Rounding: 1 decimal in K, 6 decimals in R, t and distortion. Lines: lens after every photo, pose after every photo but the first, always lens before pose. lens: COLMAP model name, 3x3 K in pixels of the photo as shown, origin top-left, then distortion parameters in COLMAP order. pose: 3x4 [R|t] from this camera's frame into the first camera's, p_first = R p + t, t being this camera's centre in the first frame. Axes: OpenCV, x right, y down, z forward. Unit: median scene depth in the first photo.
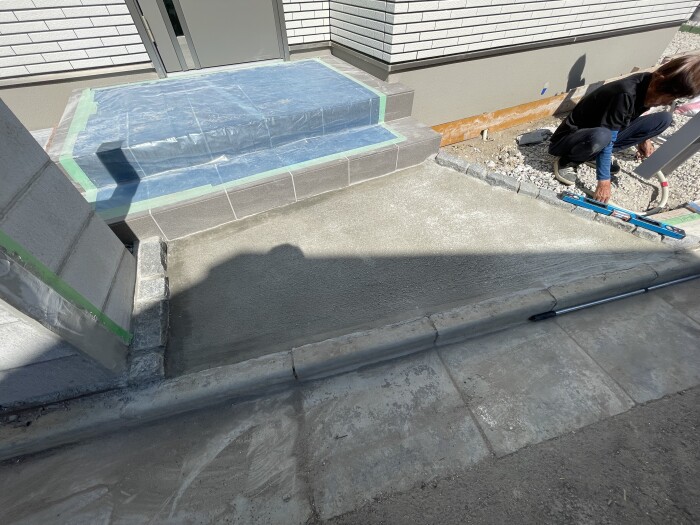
lens RADIAL K [[280.5, 0, 352.4], [0, 280.5, 261.9], [0, 0, 1]] dist [-0.002191, -0.000709]
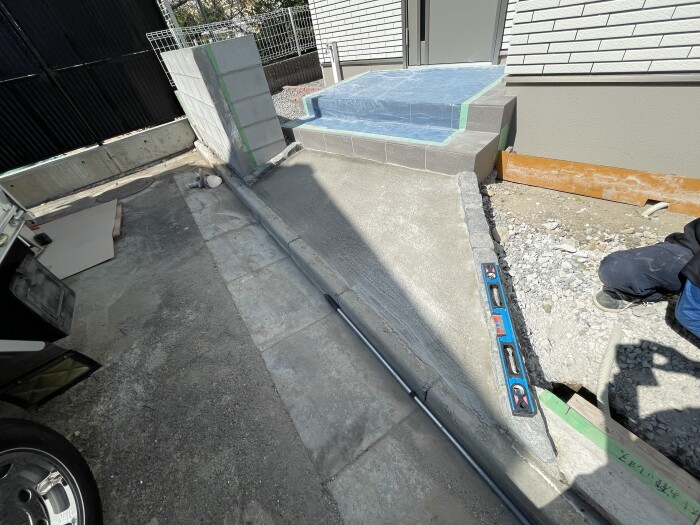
lens RADIAL K [[280.5, 0, 351.2], [0, 280.5, 262.8], [0, 0, 1]] dist [-0.002191, -0.000709]
pose [[0.333293, 0.595313, -0.731108, 1.091438], [-0.581024, 0.740386, 0.337994, -0.264837], [0.742514, 0.312140, 0.592656, 0.258379]]
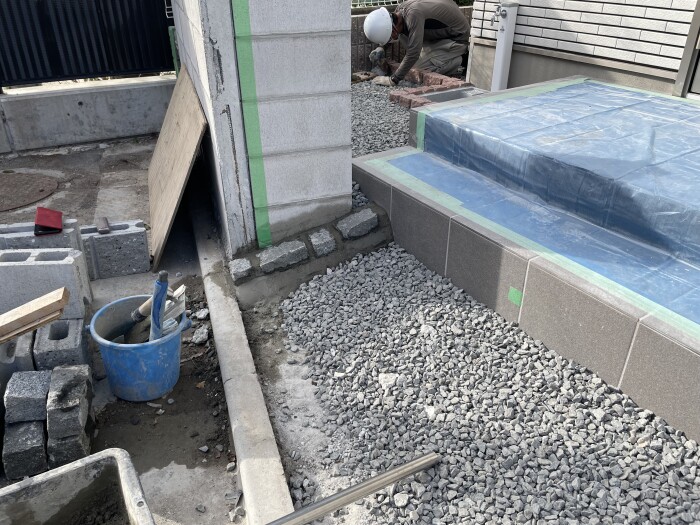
lens RADIAL K [[530.1, 0, 346.6], [0, 530.1, 255.6], [0, 0, 1]] dist [0.089412, -0.118268]
pose [[0.063997, 0.501813, -0.862606, 0.552674], [-0.731548, 0.611517, 0.301471, -0.307307], [0.678780, 0.611744, 0.406235, 0.272189]]
